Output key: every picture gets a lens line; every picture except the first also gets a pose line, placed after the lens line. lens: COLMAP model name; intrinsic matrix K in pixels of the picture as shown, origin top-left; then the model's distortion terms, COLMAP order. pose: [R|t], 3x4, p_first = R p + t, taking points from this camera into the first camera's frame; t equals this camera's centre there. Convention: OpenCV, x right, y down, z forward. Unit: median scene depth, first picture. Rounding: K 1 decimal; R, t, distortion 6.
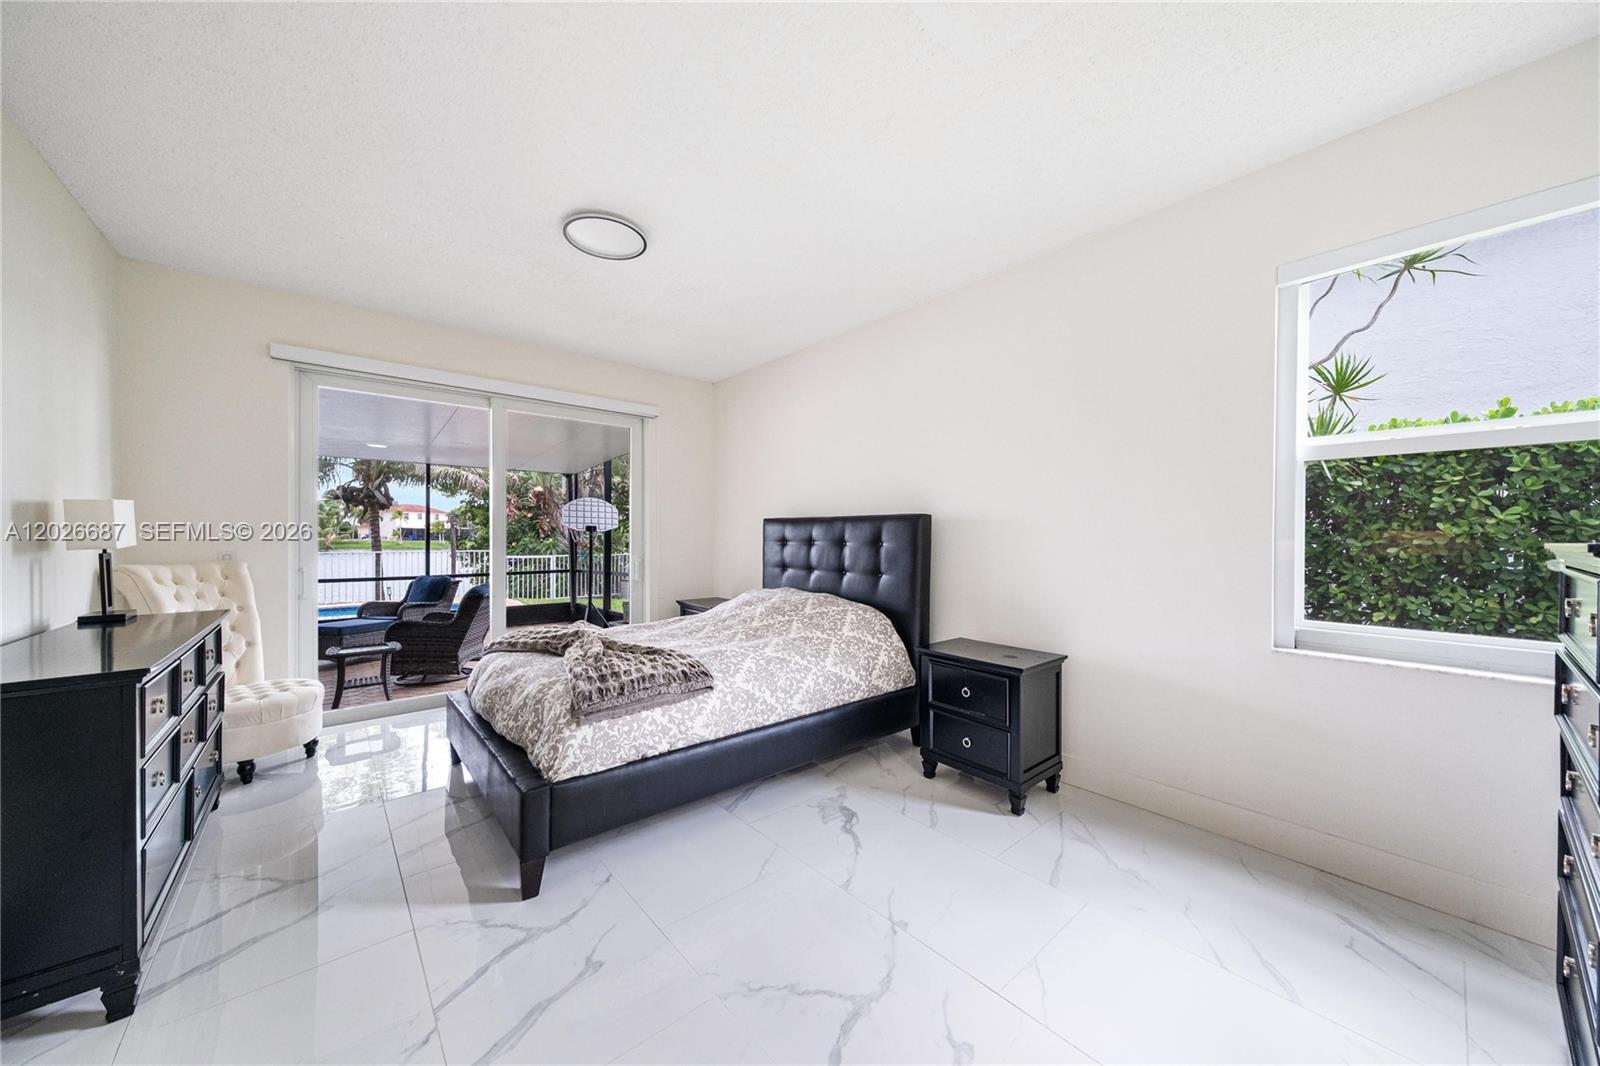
lens RADIAL K [[546.6, 0, 803.9], [0, 546.6, 534.8], [0, 0, 1]] dist [-0.006786, -0.000208]
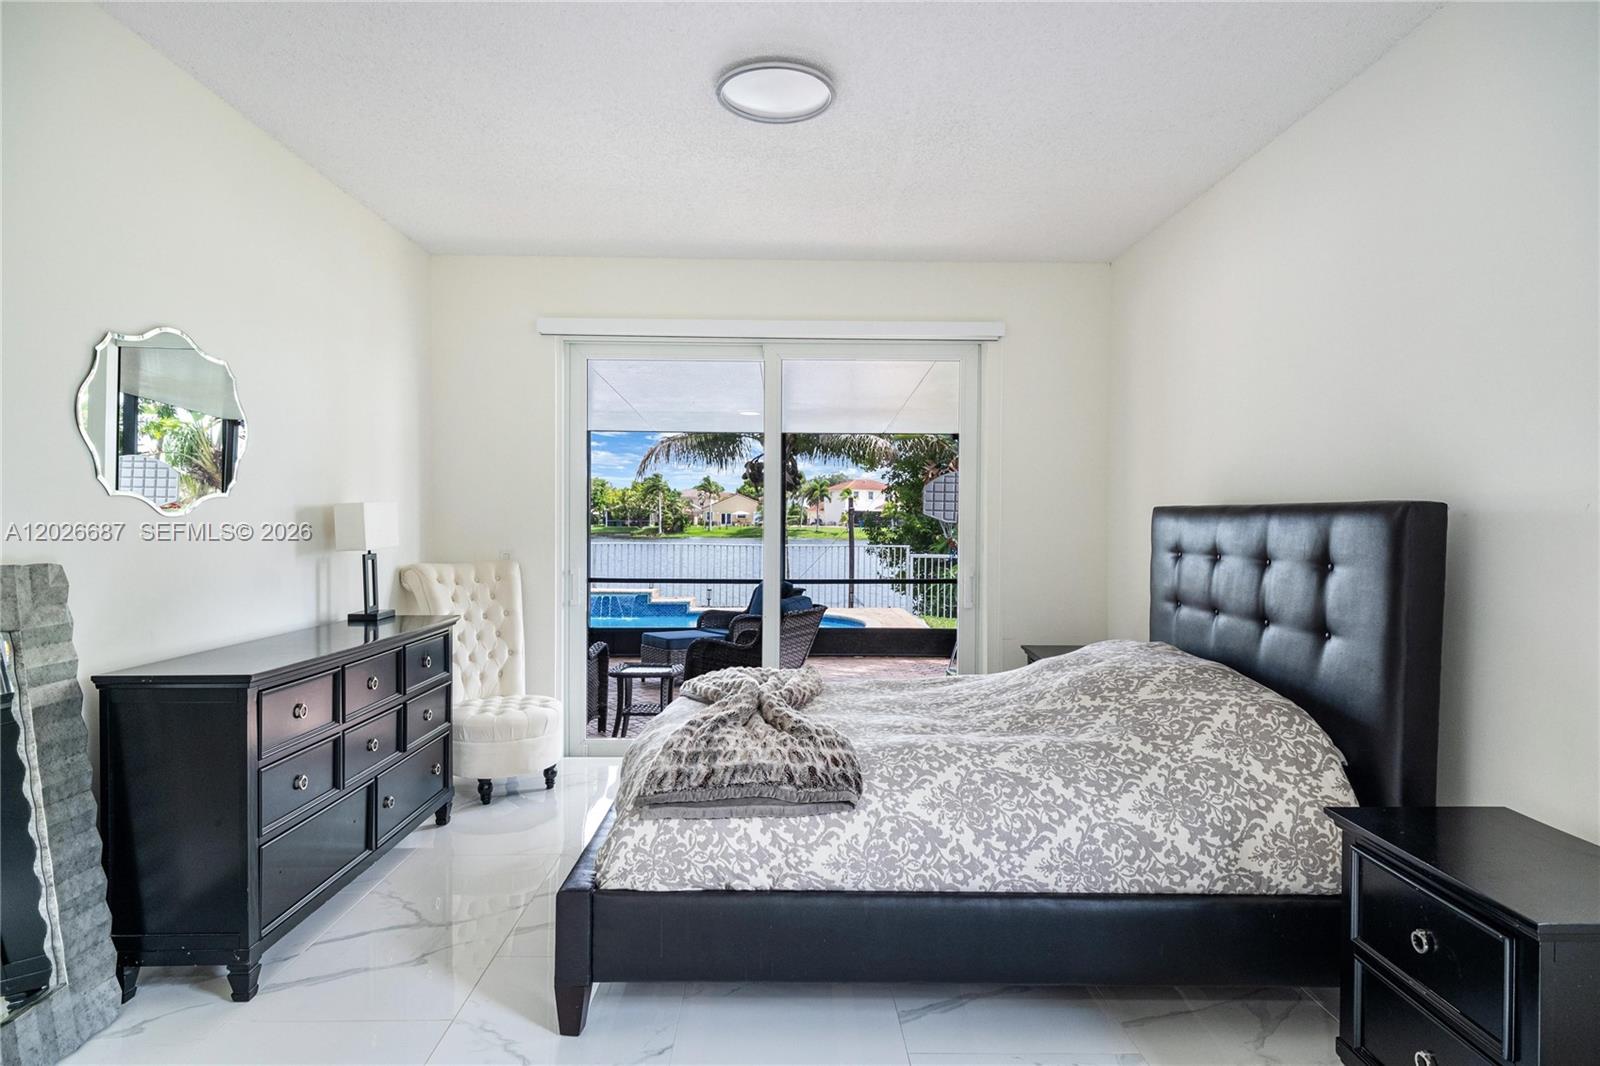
lens RADIAL K [[889.3, 0, 804.3], [0, 889.3, 529.7], [0, 0, 1]] dist [-0.006134, -0.004653]
pose [[0.764293, 0.009208, -0.644804, 0.360741], [-0.001755, 0.999924, 0.012200, -0.028606], [0.644867, -0.008192, 0.764251, 0.193253]]
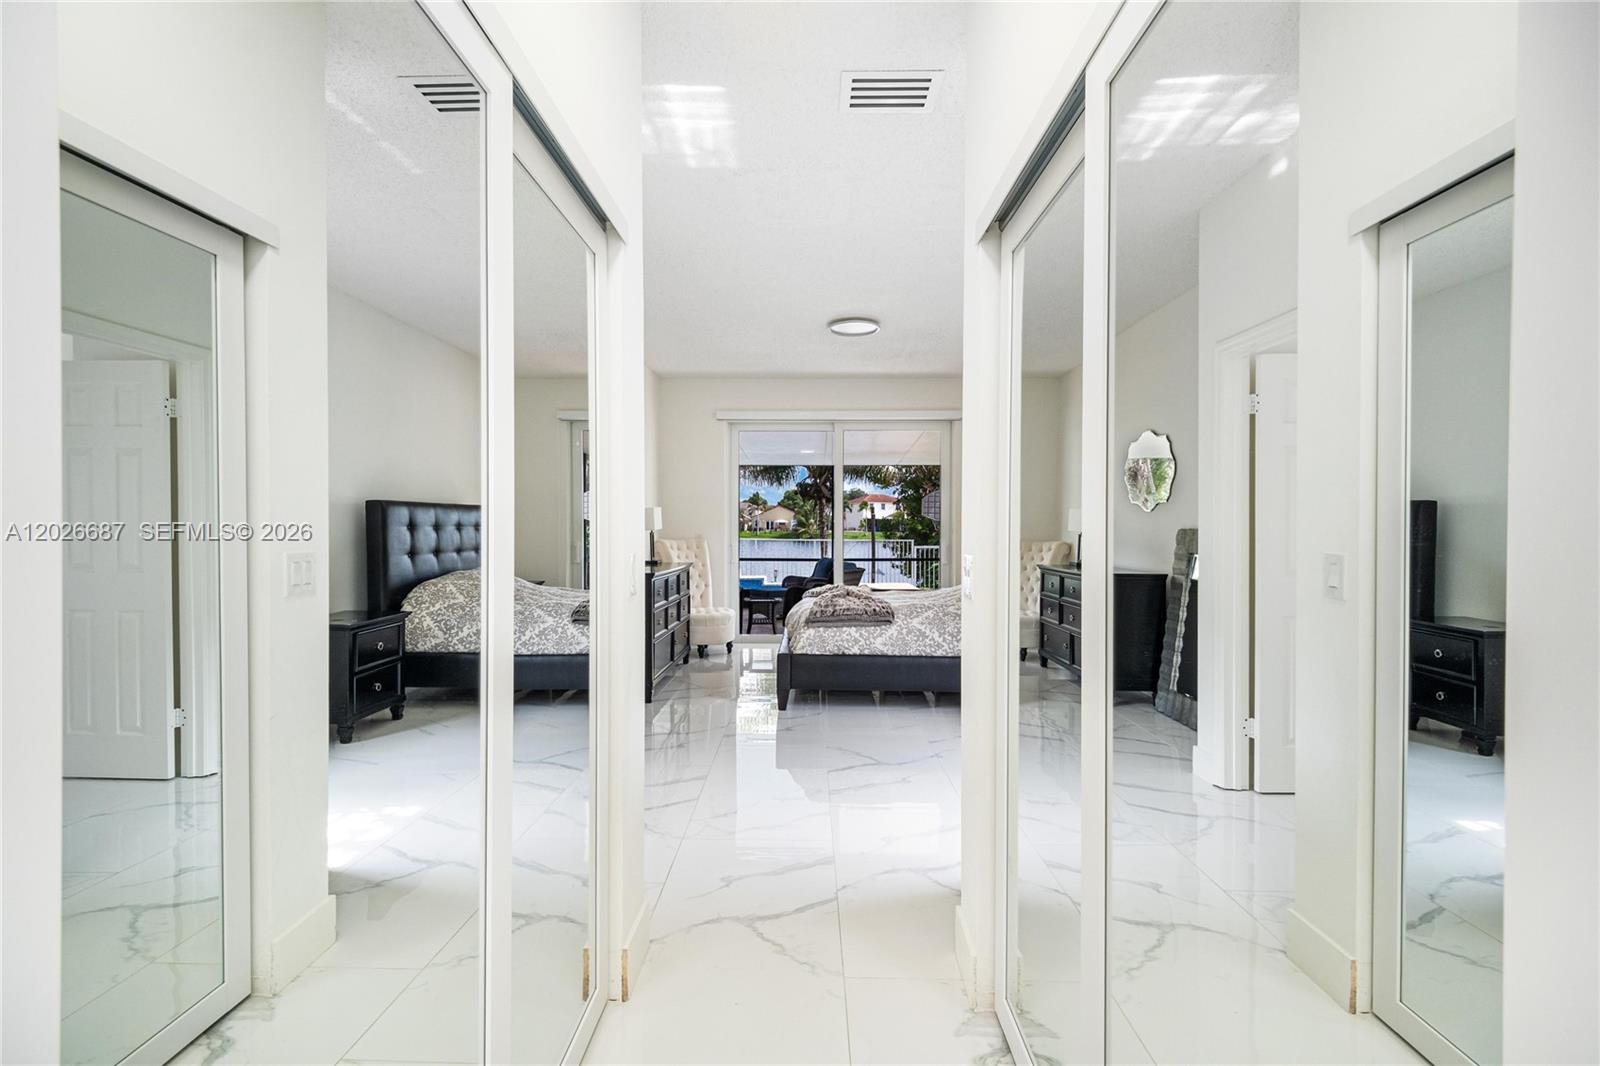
lens RADIAL K [[714.2, 0, 790.3], [0, 714.2, 518.6], [0, 0, 1]] dist [-0.000863, -0.000009]
pose [[0.728898, -0.008605, -0.684568, 0.871890], [0.001665, 0.999940, -0.010796, 0.008842], [0.684620, 0.006730, 0.728869, -0.576858]]
